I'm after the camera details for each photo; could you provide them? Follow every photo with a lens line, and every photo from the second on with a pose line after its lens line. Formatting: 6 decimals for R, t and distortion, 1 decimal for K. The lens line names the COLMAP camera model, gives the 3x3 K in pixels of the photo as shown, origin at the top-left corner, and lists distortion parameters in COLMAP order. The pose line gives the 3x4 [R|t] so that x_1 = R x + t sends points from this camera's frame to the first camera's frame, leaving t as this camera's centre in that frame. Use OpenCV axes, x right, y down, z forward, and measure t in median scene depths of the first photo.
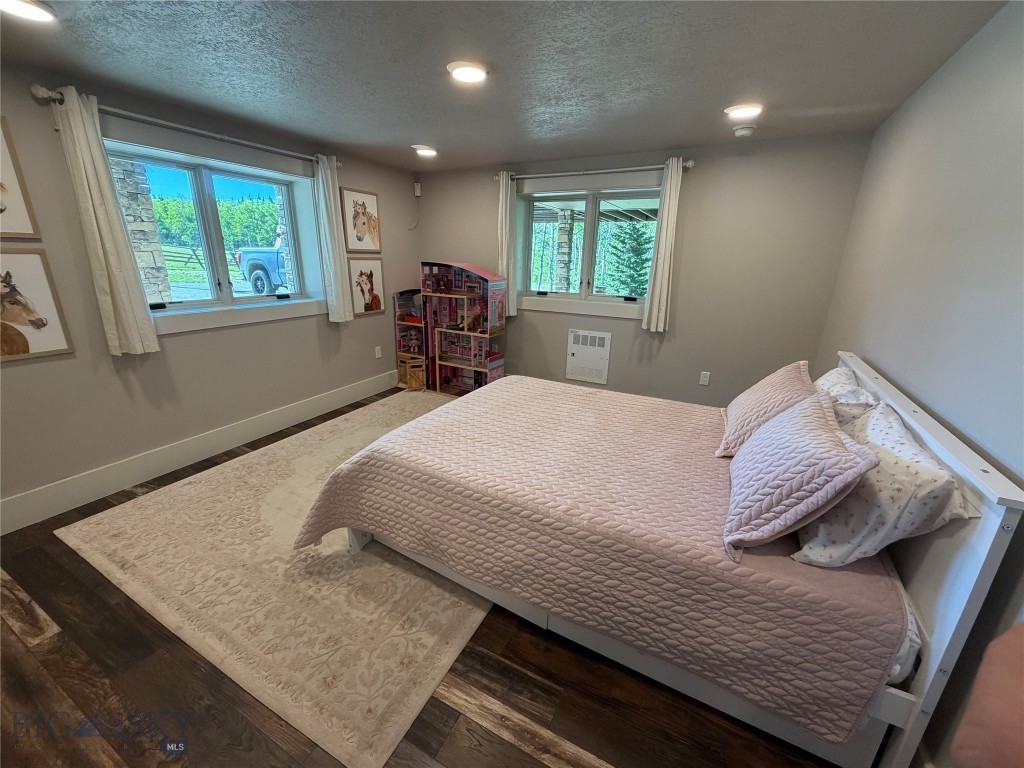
lens RADIAL K [[408.3, 0, 509.9], [0, 408.3, 384.0], [0, 0, 1]] dist [-0.000206, 0.000056]
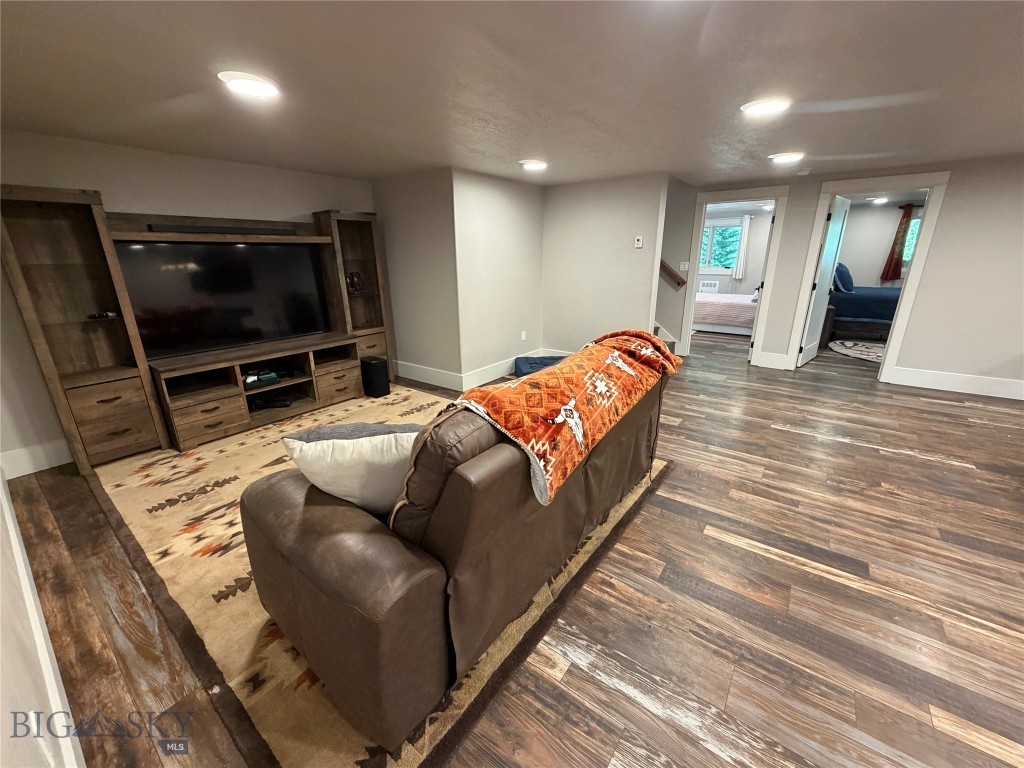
lens RADIAL K [[408.3, 0, 509.9], [0, 408.3, 384.0], [0, 0, 1]] dist [-0.000206, 0.000056]
pose [[0.986478, 0.019148, -0.162769, -0.087643], [-0.018318, 0.999810, 0.006599, 0.075151], [0.162865, -0.003528, 0.986642, -0.246344]]
